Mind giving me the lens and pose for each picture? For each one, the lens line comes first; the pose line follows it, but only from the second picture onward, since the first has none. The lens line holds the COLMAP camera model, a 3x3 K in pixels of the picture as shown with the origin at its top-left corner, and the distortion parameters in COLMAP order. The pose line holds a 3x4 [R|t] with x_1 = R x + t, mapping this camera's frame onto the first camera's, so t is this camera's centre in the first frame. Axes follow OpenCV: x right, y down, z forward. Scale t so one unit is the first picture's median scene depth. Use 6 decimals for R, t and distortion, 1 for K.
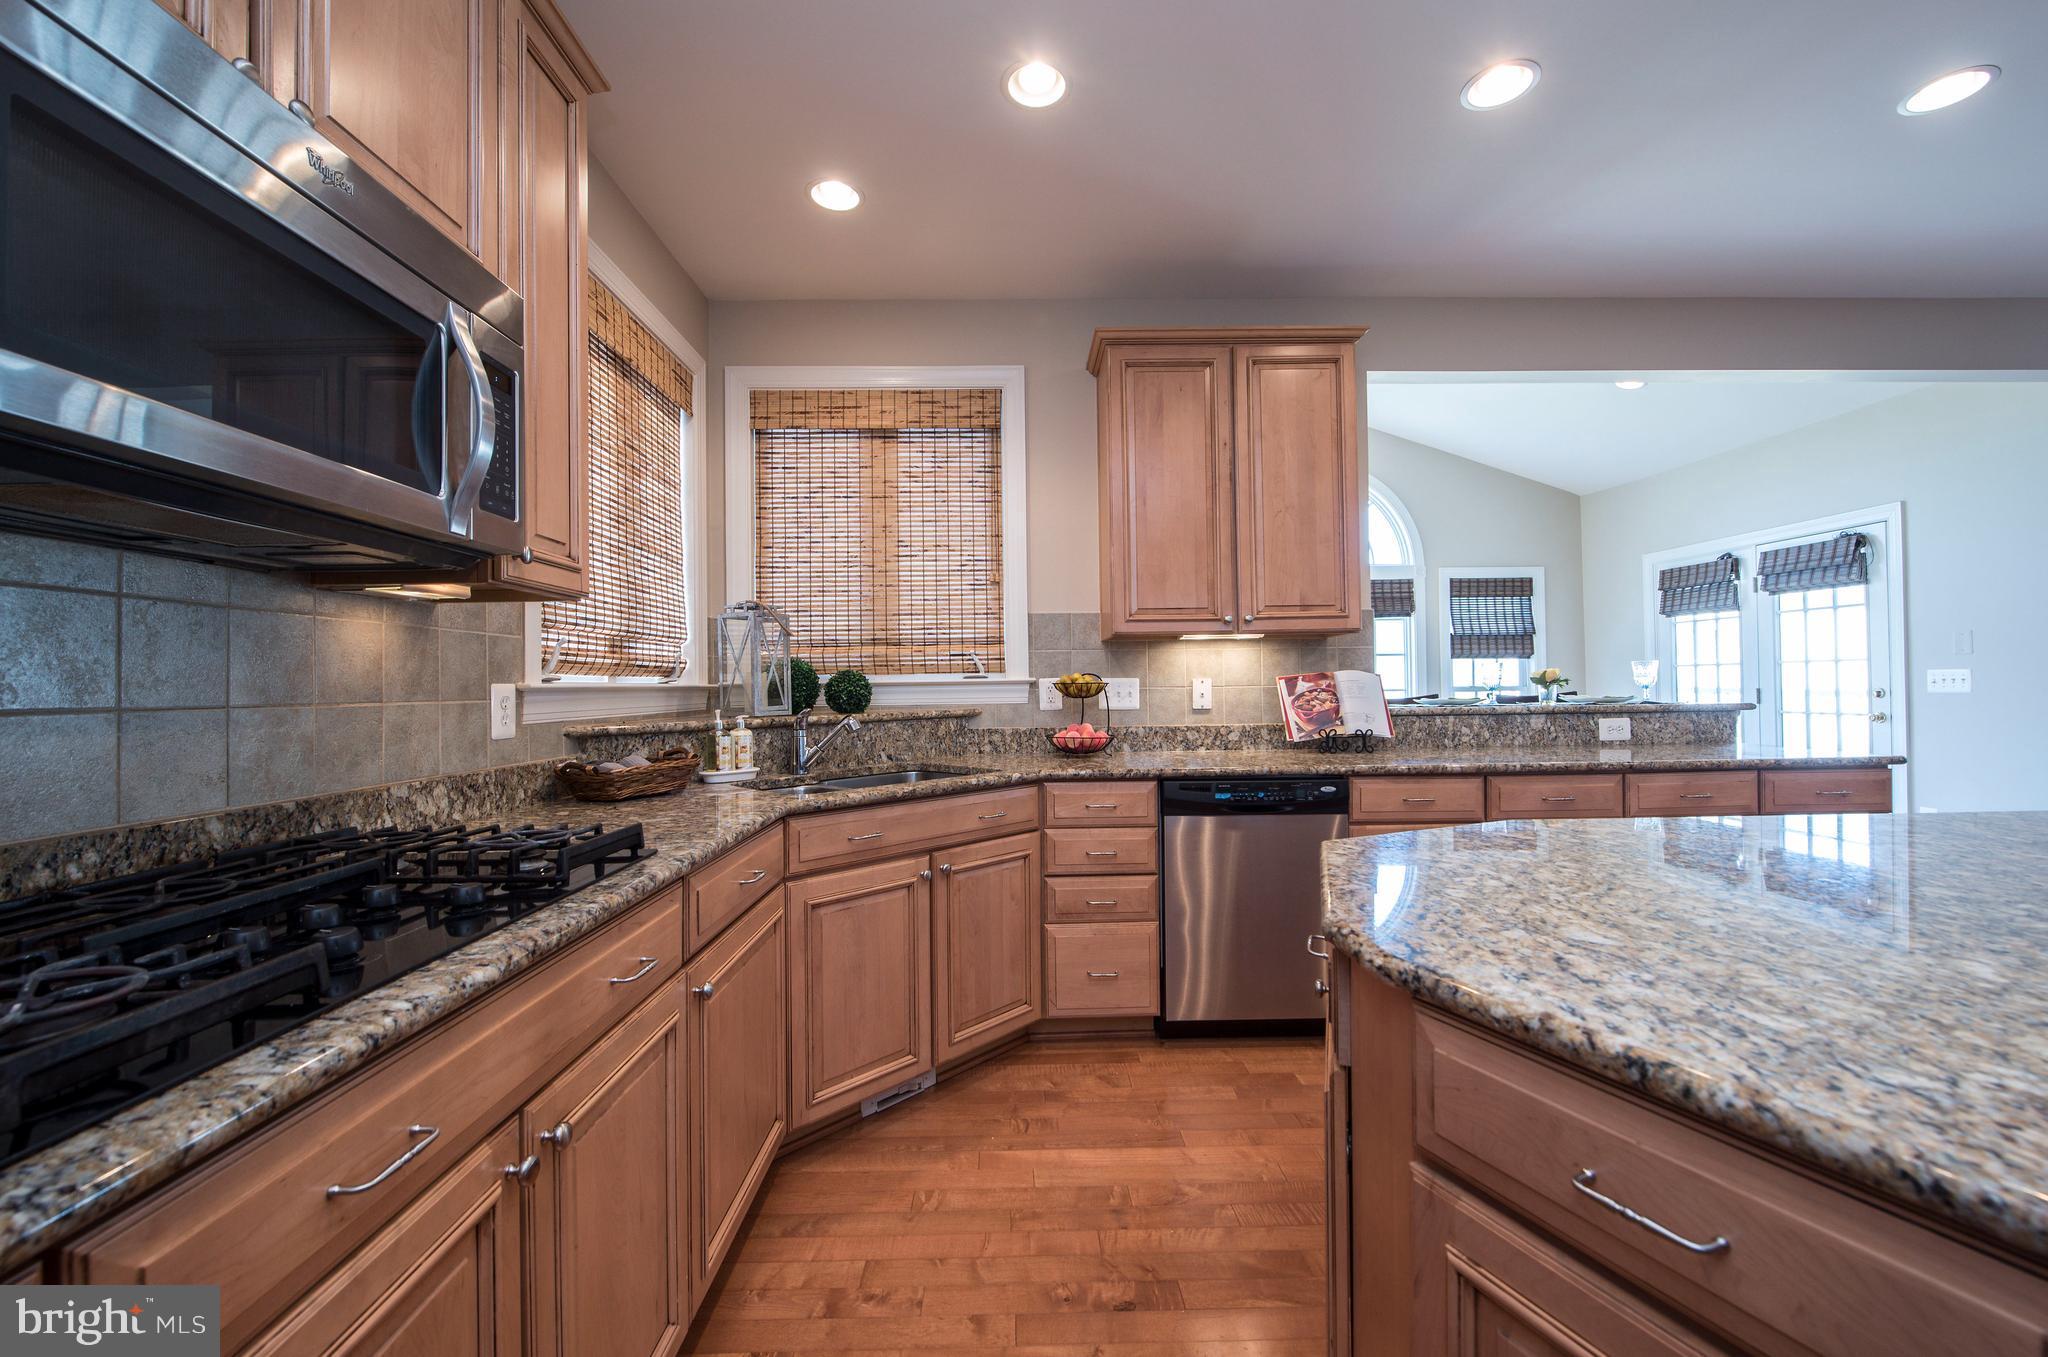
lens RADIAL K [[806.6, 0, 1024.0], [0, 806.6, 678.5], [0, 0, 1]] dist [0.001861, 0.000267]
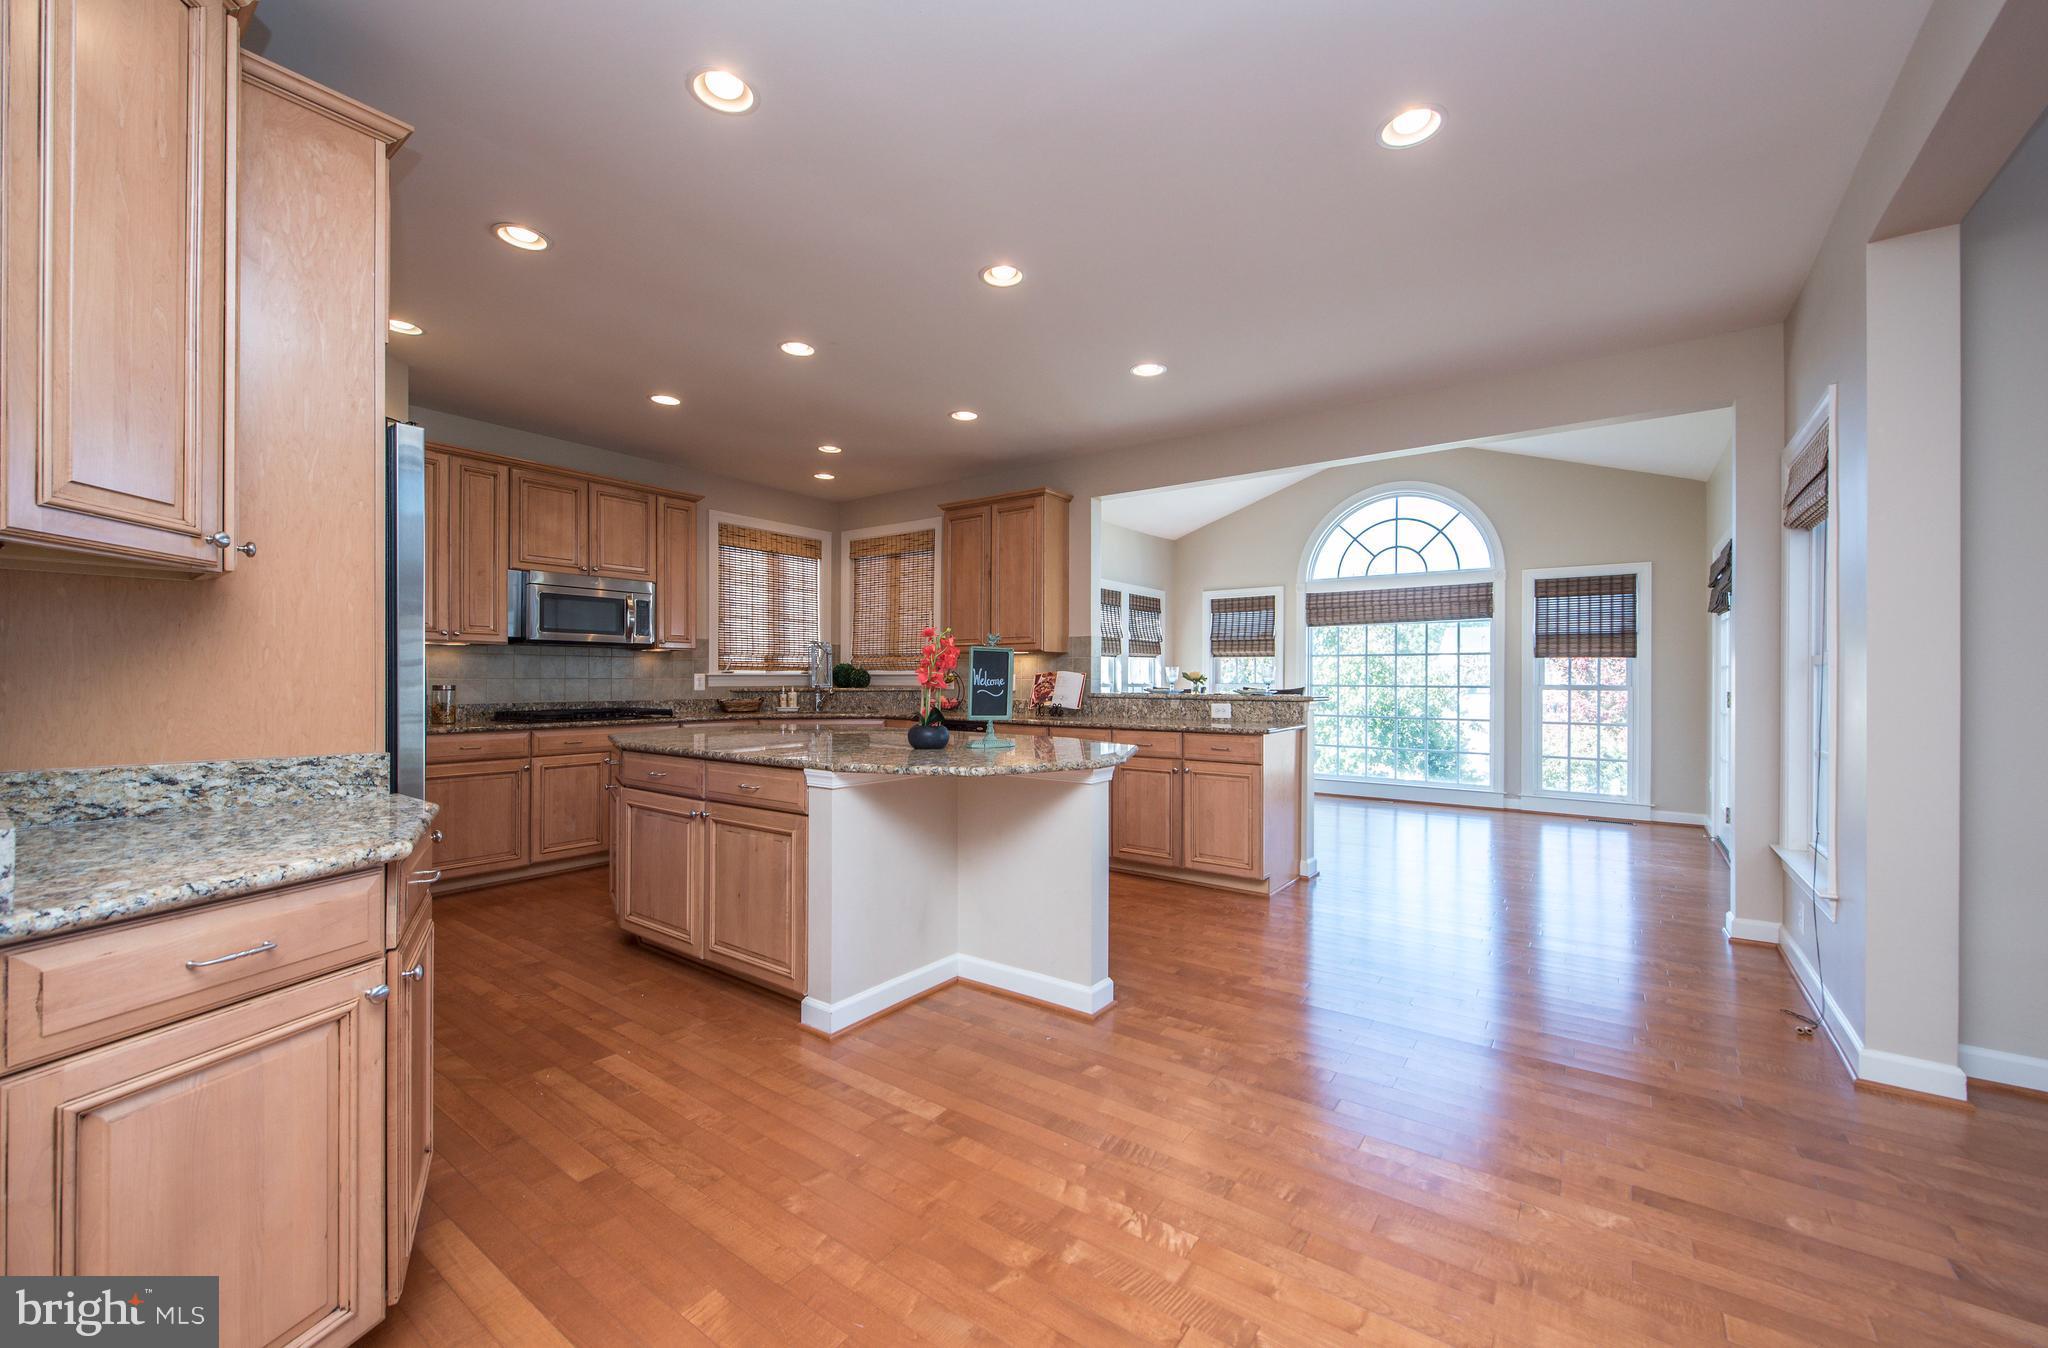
lens RADIAL K [[802.3, 0, 1024.0], [0, 802.3, 674.0], [0, 0, 1]] dist [0.003003, 0.000063]
pose [[0.794552, 0.012910, -0.607059, 0.928977], [-0.007507, 0.999906, 0.011438, -0.015398], [0.607149, -0.004531, 0.794575, -0.307676]]
